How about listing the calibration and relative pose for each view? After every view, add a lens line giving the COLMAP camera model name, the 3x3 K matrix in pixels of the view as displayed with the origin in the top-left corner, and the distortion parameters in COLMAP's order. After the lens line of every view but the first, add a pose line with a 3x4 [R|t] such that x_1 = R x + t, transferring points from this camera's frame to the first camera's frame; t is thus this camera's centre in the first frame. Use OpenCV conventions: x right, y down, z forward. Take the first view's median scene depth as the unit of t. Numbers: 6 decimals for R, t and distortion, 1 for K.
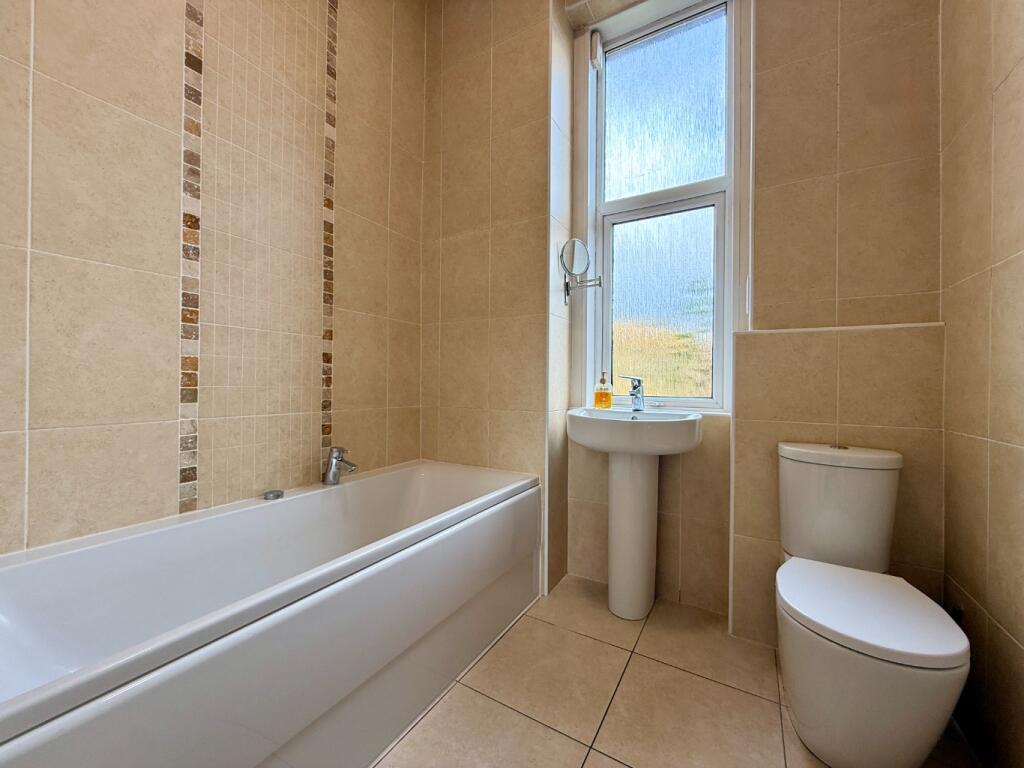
lens RADIAL K [[407.5, 0, 509.5], [0, 407.5, 379.6], [0, 0, 1]] dist [0.000045, 0.000474]
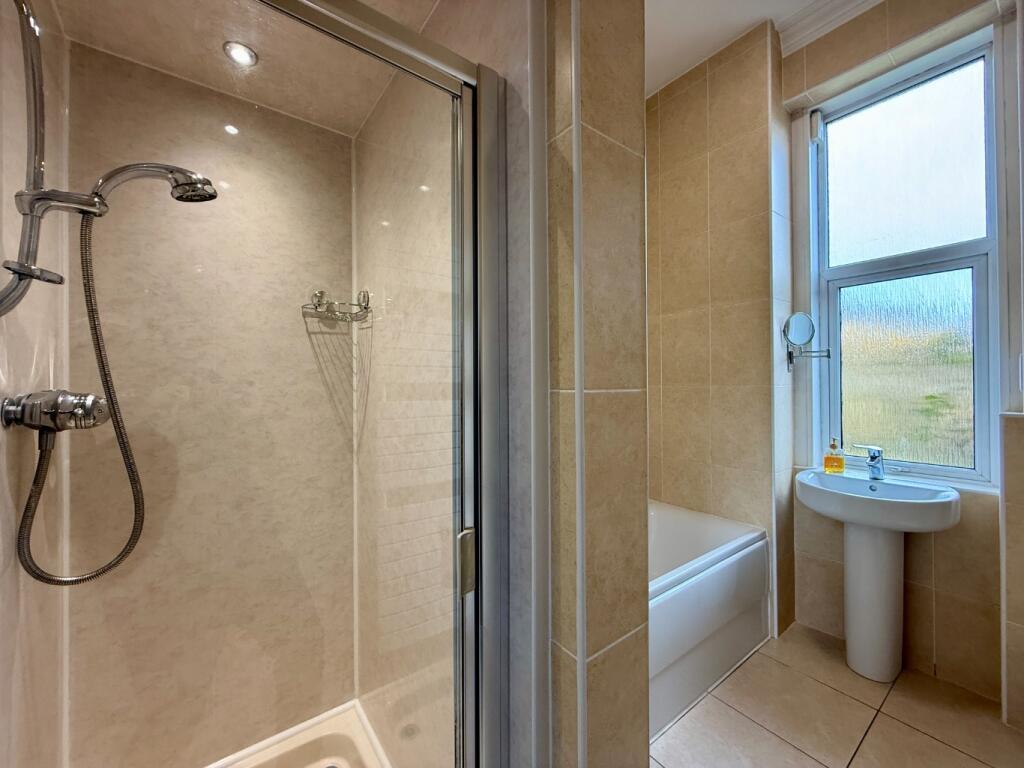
lens RADIAL K [[407.5, 0, 512.5], [0, 407.5, 380.7], [0, 0, 1]] dist [0.000045, 0.000474]
pose [[0.921089, -0.018363, -0.388920, -0.119039], [0.016617, 0.999831, -0.007853, -0.166167], [0.388998, 0.000771, 0.921238, -0.288976]]
